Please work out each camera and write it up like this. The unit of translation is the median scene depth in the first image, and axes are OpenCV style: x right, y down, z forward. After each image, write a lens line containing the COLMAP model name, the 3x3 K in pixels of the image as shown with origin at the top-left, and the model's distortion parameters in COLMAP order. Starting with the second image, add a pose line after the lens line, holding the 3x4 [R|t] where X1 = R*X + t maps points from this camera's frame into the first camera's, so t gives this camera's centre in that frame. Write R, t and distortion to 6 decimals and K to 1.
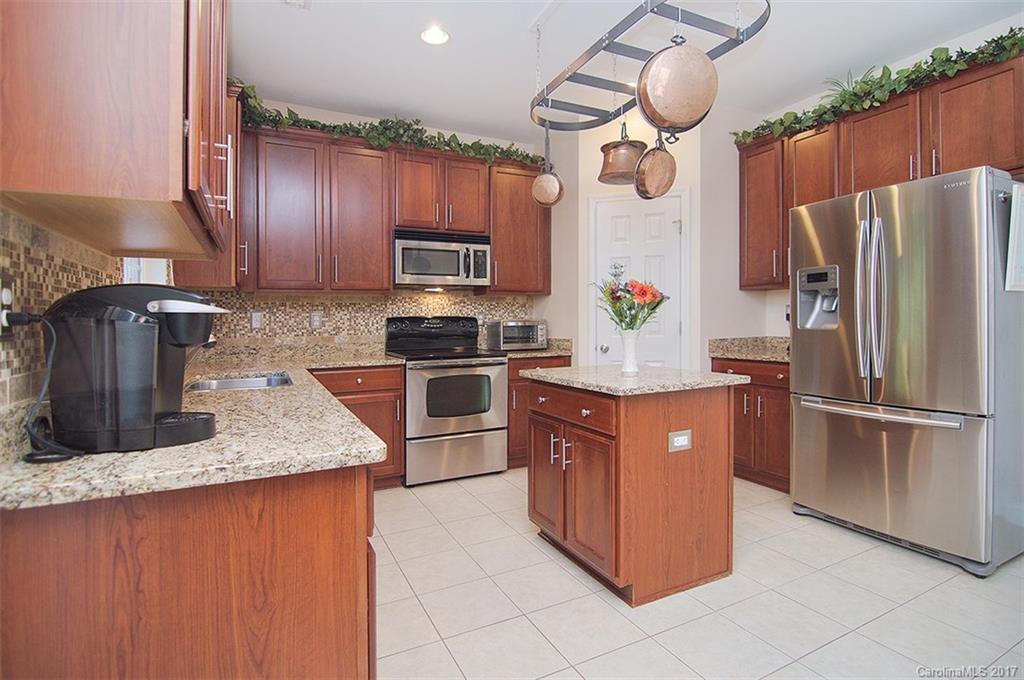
lens RADIAL K [[497.8, 0, 509.6], [0, 497.8, 321.6], [0, 0, 1]] dist [-0.021605, -0.000001]
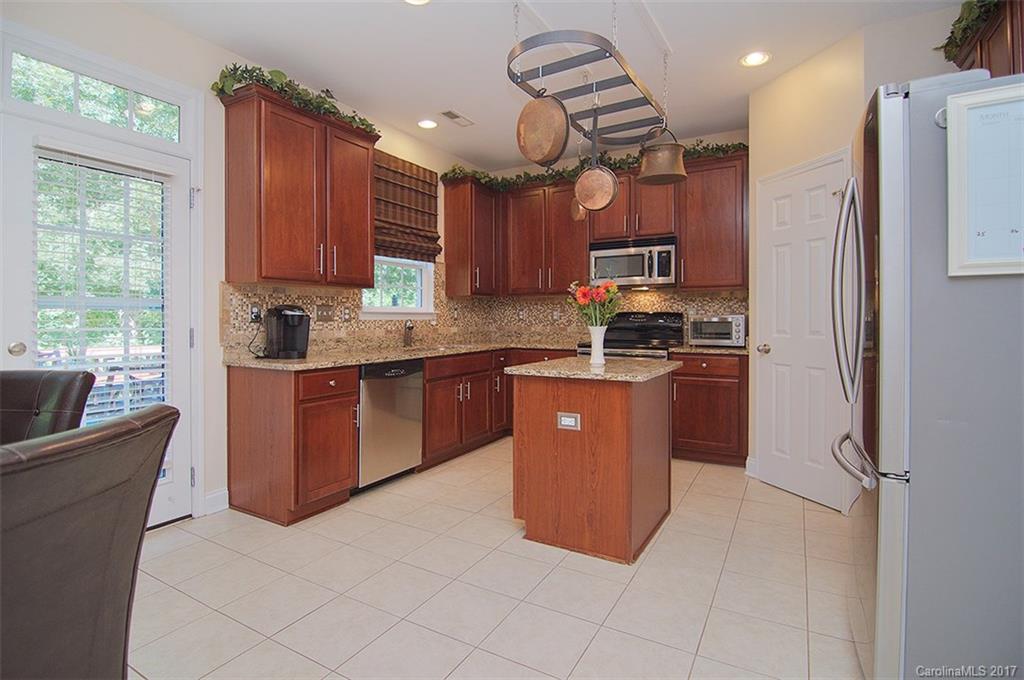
lens RADIAL K [[497.8, 0, 509.6], [0, 497.8, 321.6], [0, 0, 1]] dist [-0.021605, -0.000001]
pose [[0.545384, 0.017696, -0.838000, 0.677631], [-0.003599, 0.999817, 0.018771, -0.009434], [0.838179, -0.007221, 0.545348, 0.132049]]
